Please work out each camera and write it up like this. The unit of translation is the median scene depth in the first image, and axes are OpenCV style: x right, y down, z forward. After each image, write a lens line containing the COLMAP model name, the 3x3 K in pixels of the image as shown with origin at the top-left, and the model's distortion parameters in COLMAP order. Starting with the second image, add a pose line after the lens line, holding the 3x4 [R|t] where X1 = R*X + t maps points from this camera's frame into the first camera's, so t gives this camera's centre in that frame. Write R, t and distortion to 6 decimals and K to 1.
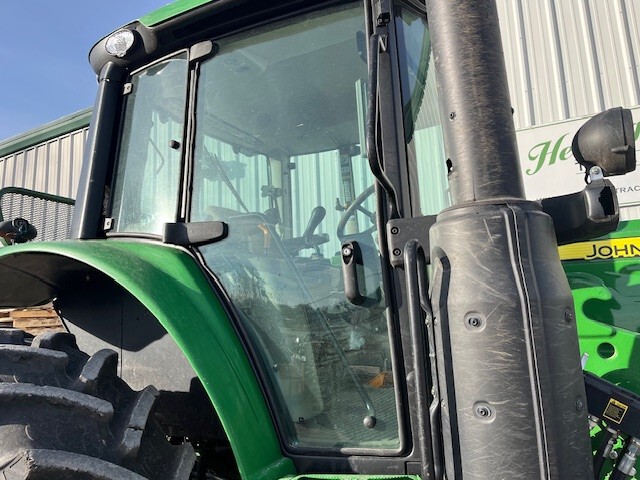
lens RADIAL K [[490.4, 0, 319.8], [0, 490.4, 235.5], [0, 0, 1]] dist [0.067136, -0.084499]
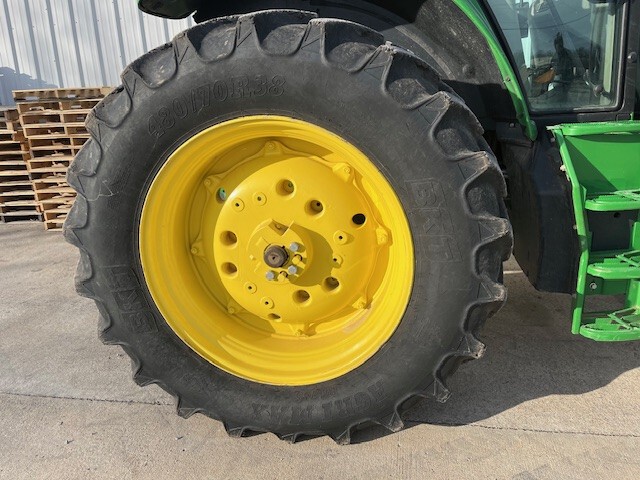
lens RADIAL K [[490.4, 0, 316.6], [0, 490.4, 244.1], [0, 0, 1]] dist [0.067136, -0.084499]
pose [[0.956182, -0.082800, 0.280819, -1.088226], [-0.043573, 0.908246, 0.416161, 0.223901], [-0.289511, -0.410162, 0.864841, -0.168176]]
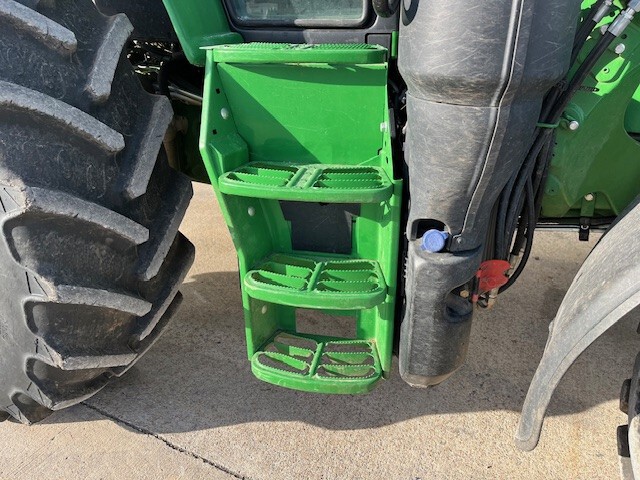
lens RADIAL K [[490.4, 0, 318.6], [0, 490.4, 246.0], [0, 0, 1]] dist [0.067136, -0.084499]
pose [[0.998913, 0.041041, 0.022080, 0.081639], [-0.046287, 0.818646, 0.572429, 0.257043], [0.005418, -0.572830, 0.819657, 0.061881]]
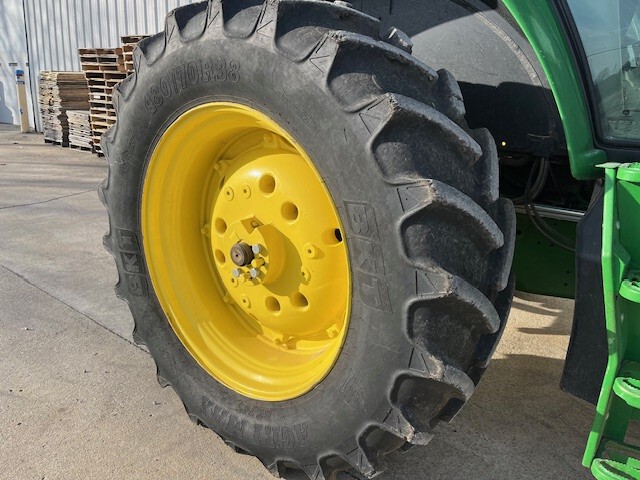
lens RADIAL K [[490.4, 0, 309.6], [0, 490.4, 244.2], [0, 0, 1]] dist [0.067136, -0.084499]
pose [[0.975312, 0.144871, -0.166669, -0.444030], [-0.055296, 0.890907, 0.450807, 0.216665], [0.213795, -0.430461, 0.876924, -0.045544]]
